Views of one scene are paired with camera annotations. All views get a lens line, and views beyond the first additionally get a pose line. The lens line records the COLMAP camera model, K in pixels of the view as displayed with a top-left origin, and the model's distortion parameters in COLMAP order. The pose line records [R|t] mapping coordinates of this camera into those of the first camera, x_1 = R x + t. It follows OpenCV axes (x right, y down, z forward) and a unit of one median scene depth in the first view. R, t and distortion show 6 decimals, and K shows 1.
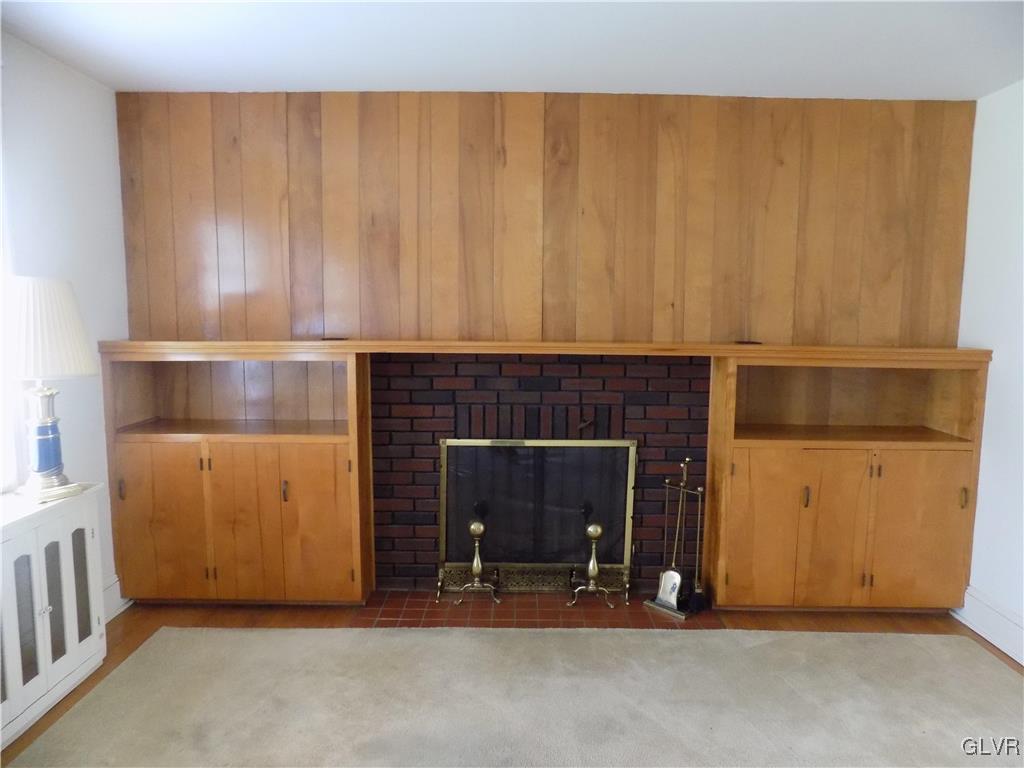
lens RADIAL K [[679.3, 0, 517.5], [0, 679.3, 383.9], [0, 0, 1]] dist [-0.051395, 0.016087]
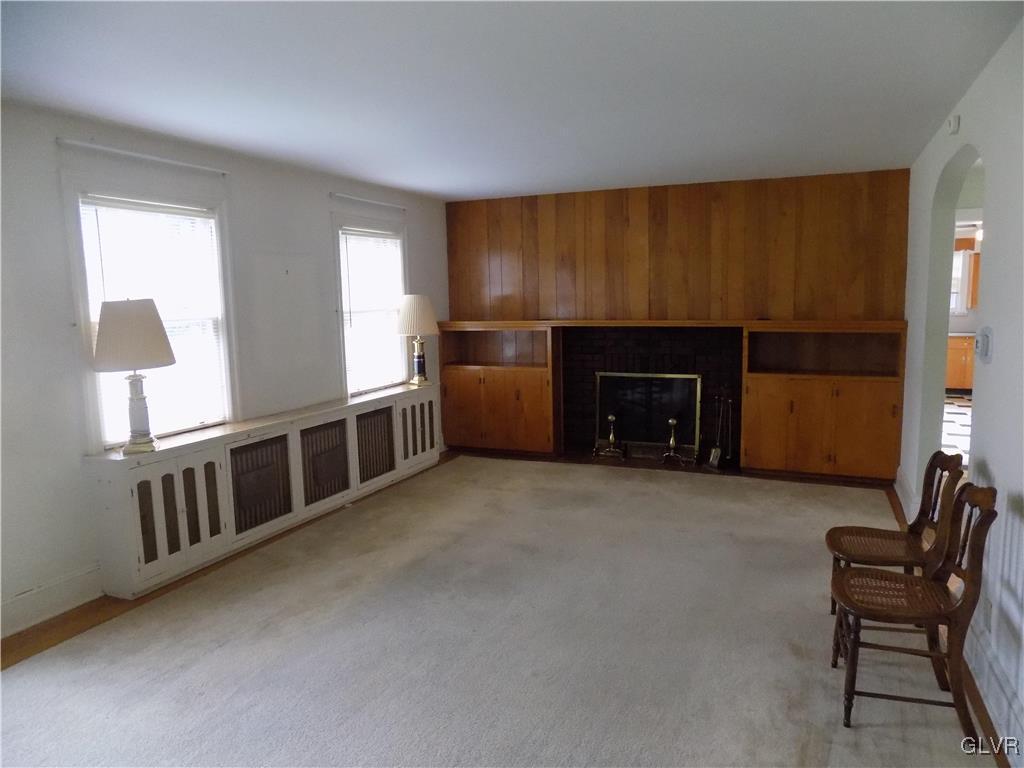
lens RADIAL K [[679.3, 0, 517.2], [0, 679.3, 386.0], [0, 0, 1]] dist [-0.051395, 0.016087]
pose [[0.920416, 0.026308, -0.390053, 0.442058], [-0.018372, 0.999542, 0.024062, 0.082362], [0.390507, -0.014981, 0.920478, -0.865699]]
